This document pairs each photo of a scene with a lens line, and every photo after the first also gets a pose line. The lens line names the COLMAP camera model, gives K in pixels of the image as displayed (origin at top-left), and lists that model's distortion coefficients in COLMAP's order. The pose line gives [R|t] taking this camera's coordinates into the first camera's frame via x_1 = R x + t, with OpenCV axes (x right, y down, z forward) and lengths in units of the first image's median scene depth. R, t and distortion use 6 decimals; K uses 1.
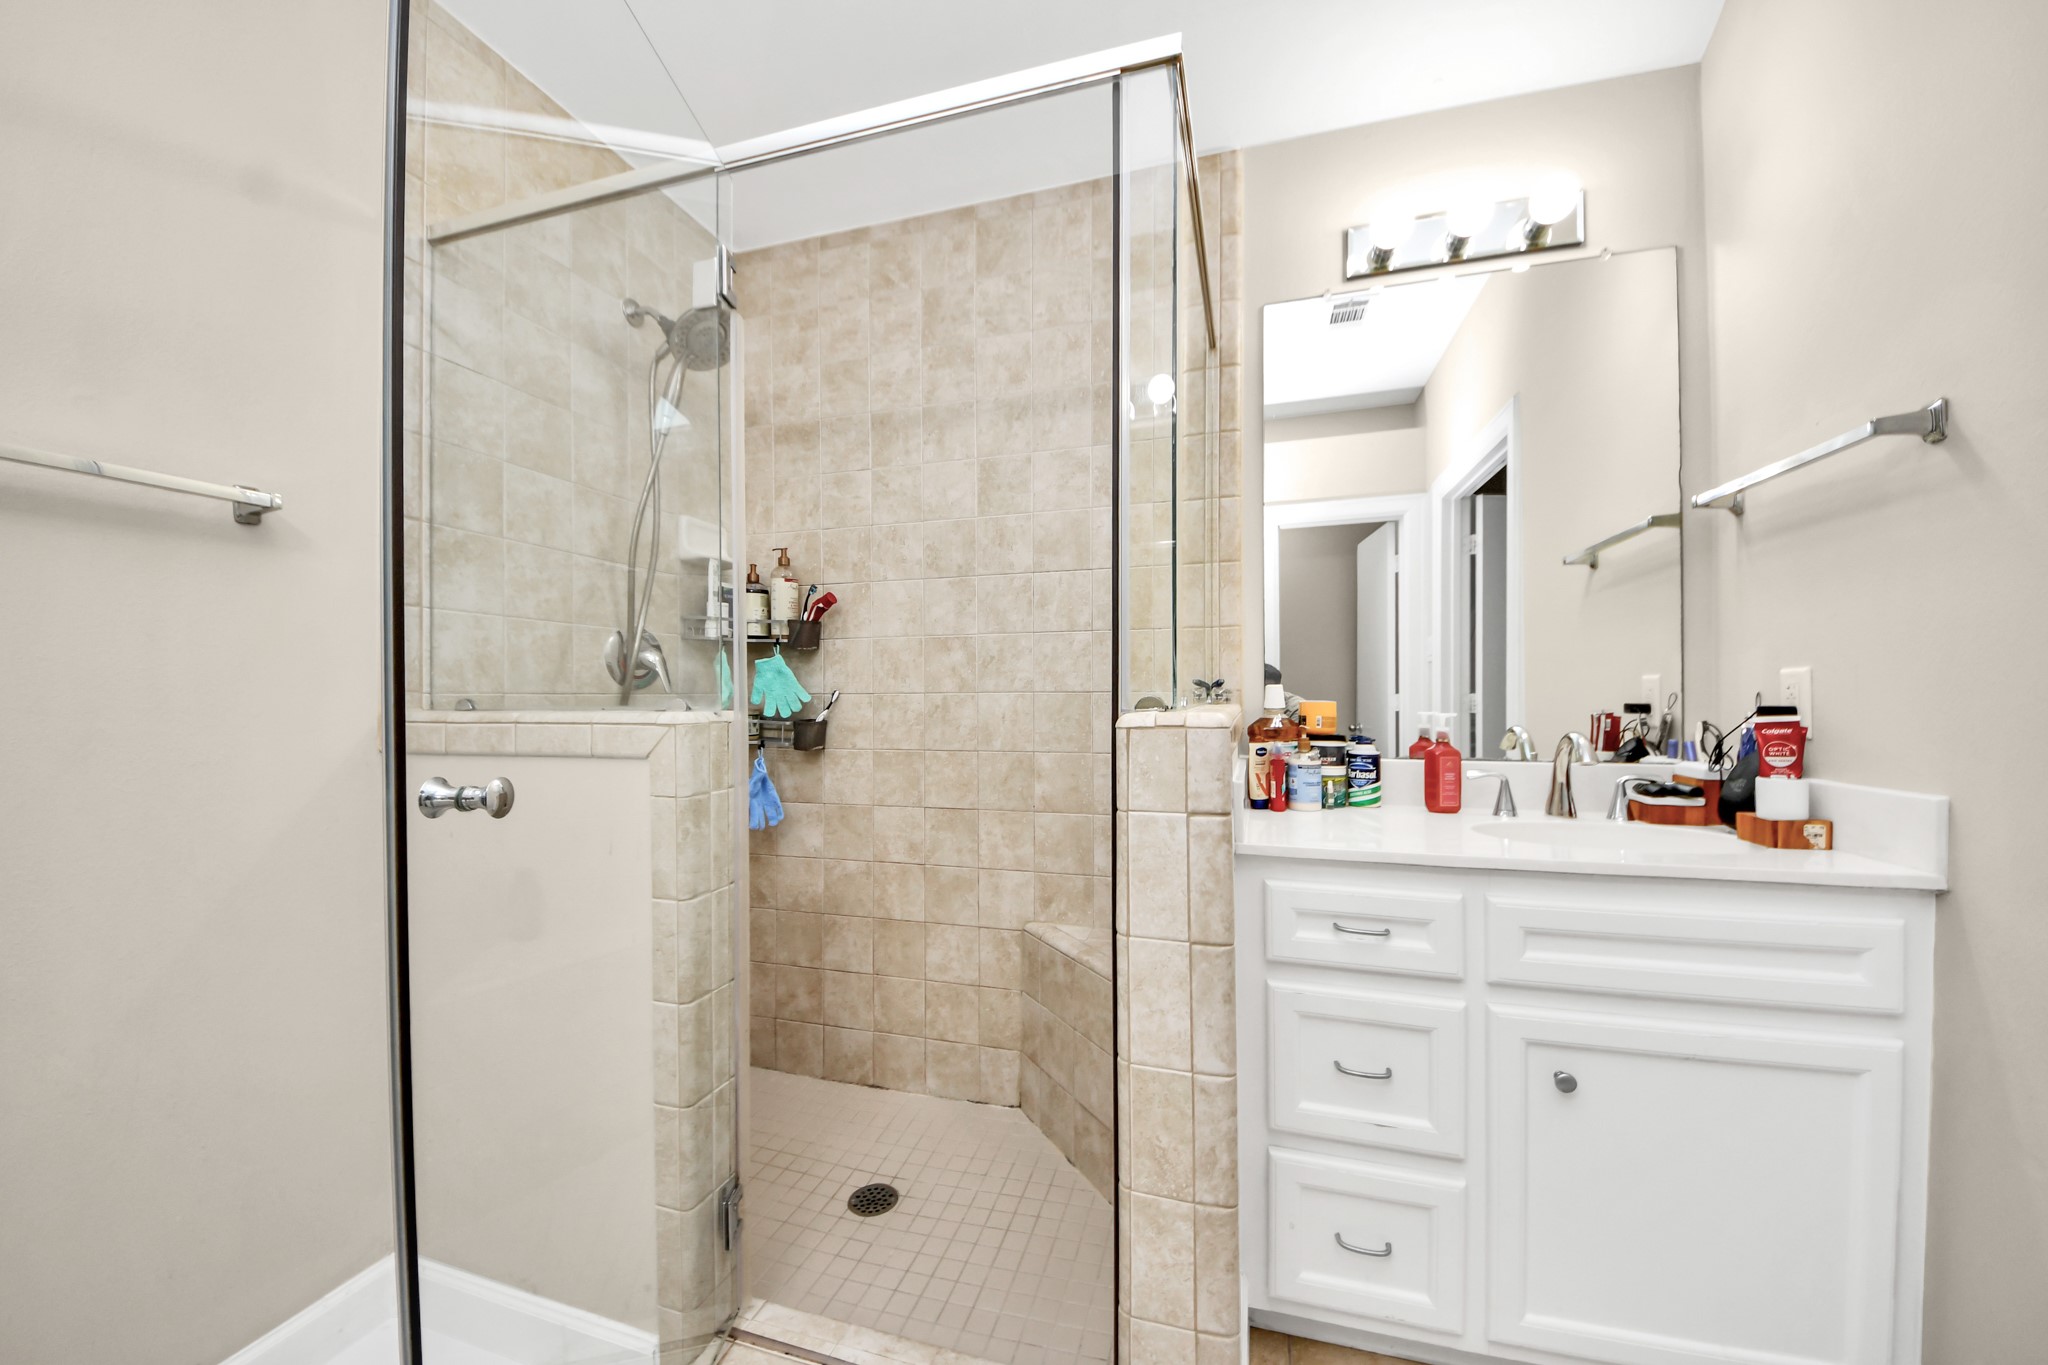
lens RADIAL K [[741.4, 0, 1009.6], [0, 741.4, 692.8], [0, 0, 1]] dist [0.043218, -0.015109]
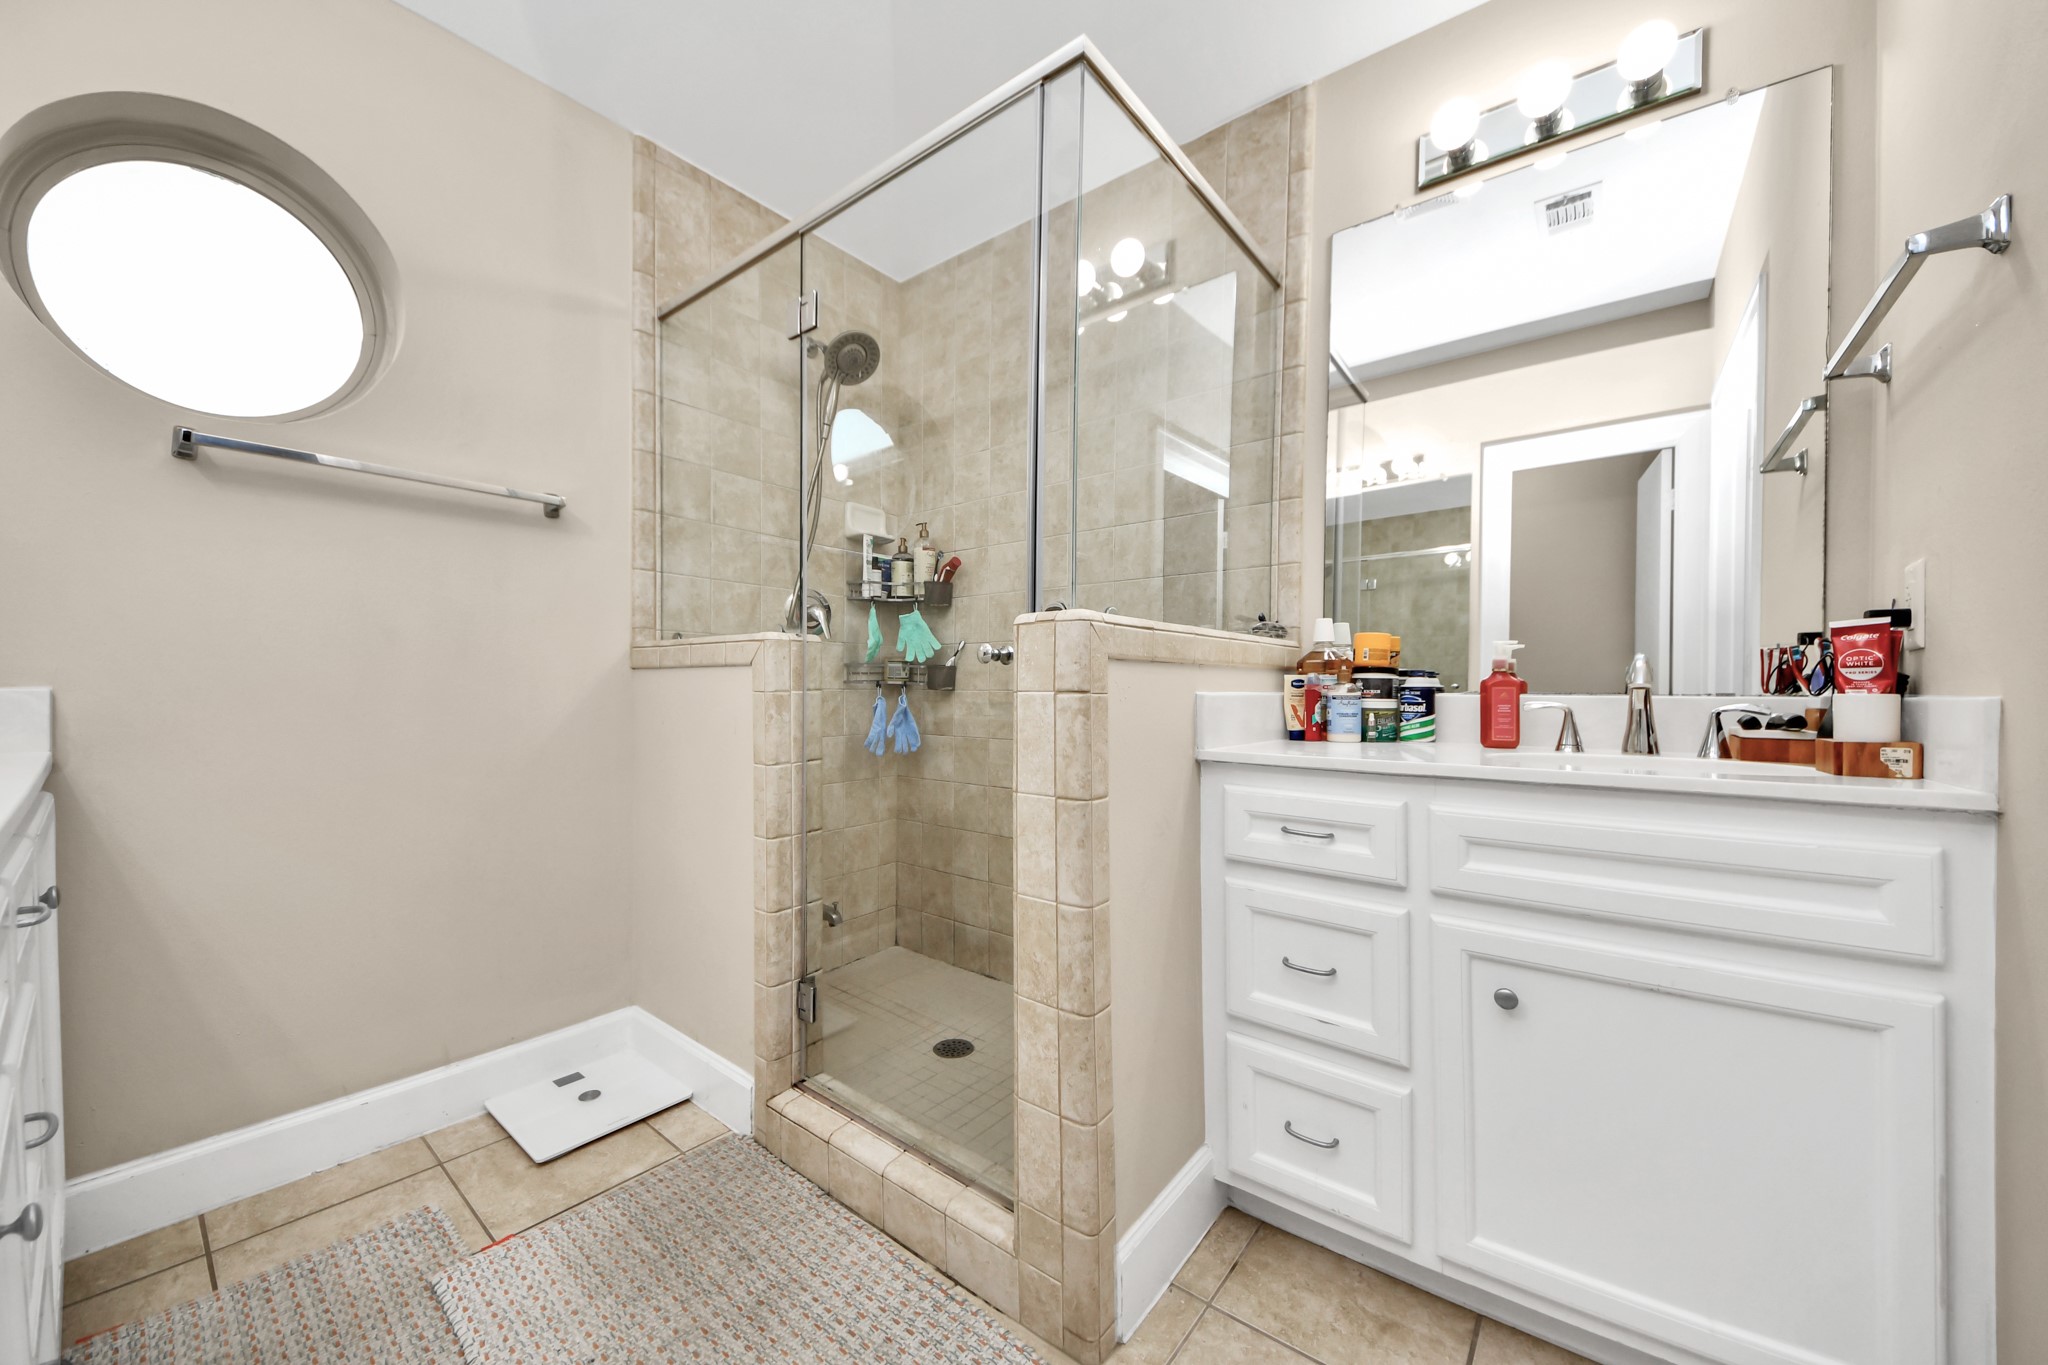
lens RADIAL K [[741.4, 0, 1009.6], [0, 741.4, 692.8], [0, 0, 1]] dist [0.043218, -0.015109]
pose [[0.928698, 0.014161, -0.370566, 0.347388], [-0.011149, 0.999885, 0.010269, 0.085381], [0.370669, -0.005405, 0.928749, -0.086700]]
